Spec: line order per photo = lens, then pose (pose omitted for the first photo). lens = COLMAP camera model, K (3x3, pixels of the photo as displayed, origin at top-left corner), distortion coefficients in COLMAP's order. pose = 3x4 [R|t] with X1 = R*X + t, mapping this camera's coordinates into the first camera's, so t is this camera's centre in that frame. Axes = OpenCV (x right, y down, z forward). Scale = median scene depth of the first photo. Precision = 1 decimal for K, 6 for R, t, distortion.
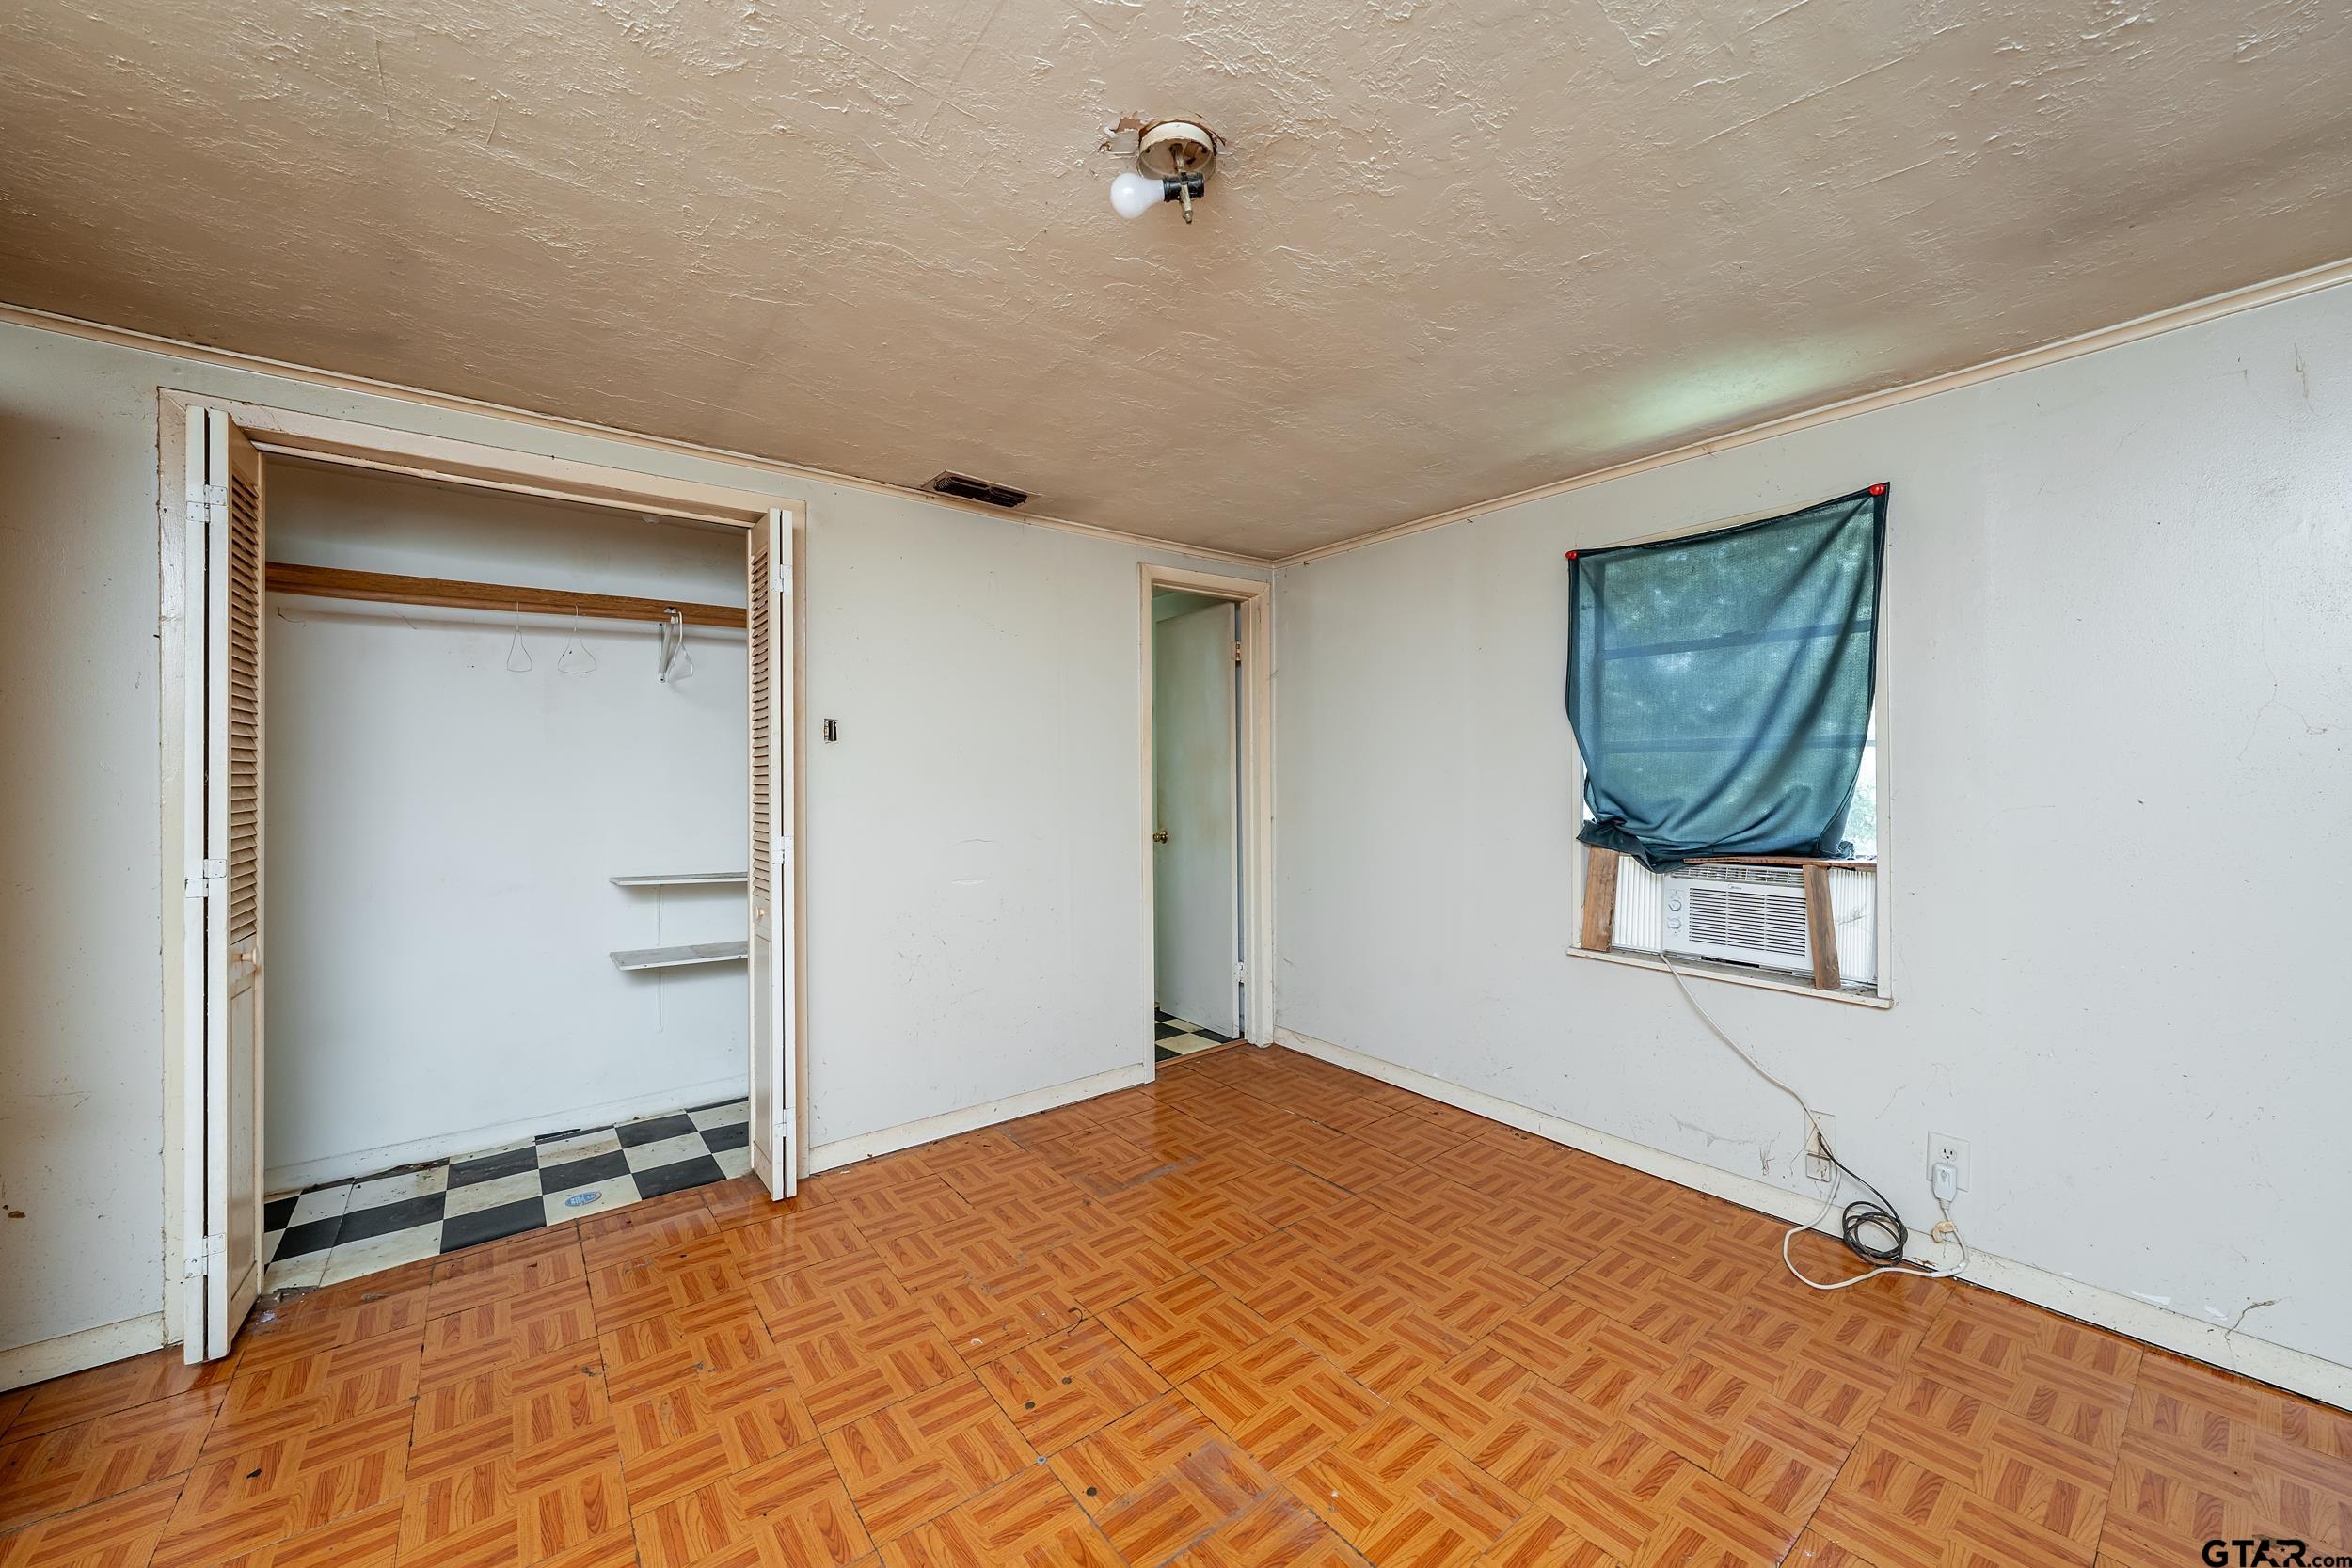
lens RADIAL K [[870.8, 0, 1178.3], [0, 870.8, 777.0], [0, 0, 1]] dist [-0.001190, 0.000076]
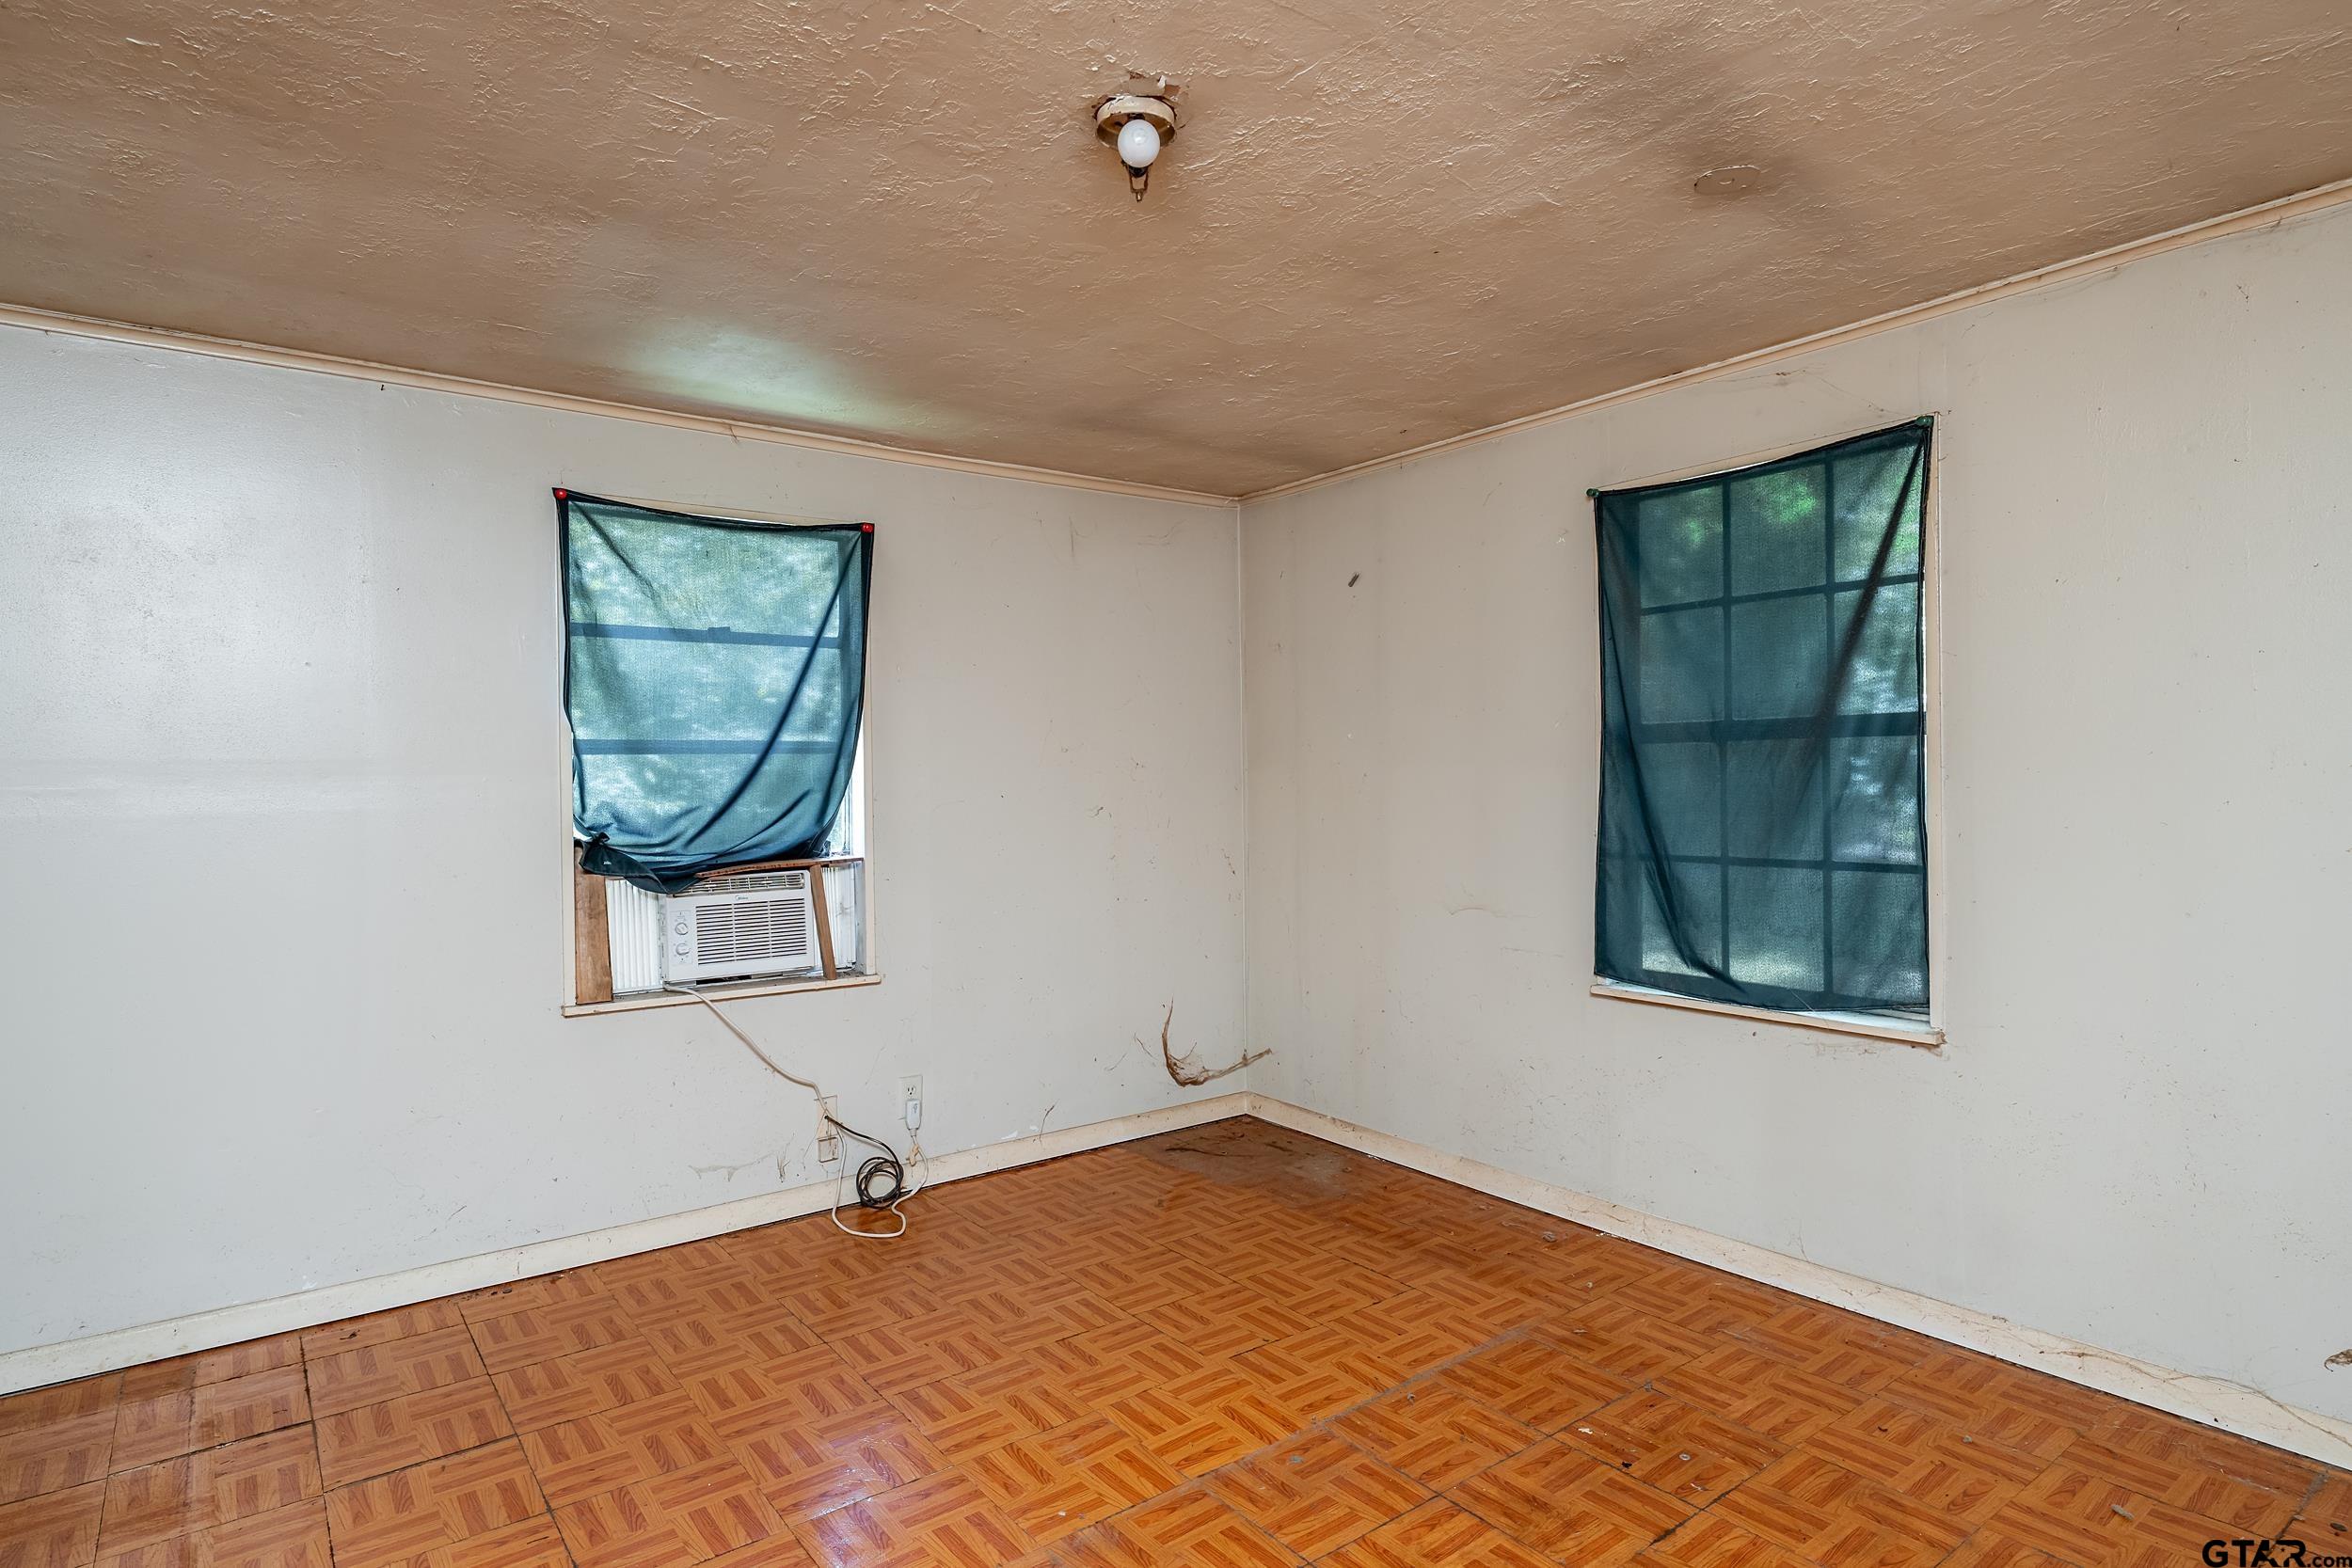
lens RADIAL K [[1262.0, 0, 1179.2], [0, 1262.0, 784.9], [0, 0, 1]] dist [0.010057, -0.001916]
pose [[0.018171, -0.003696, 0.999828, -0.744225], [0.014748, 0.999885, 0.003428, 0.005721], [-0.999726, 0.014684, 0.018224, 0.505758]]
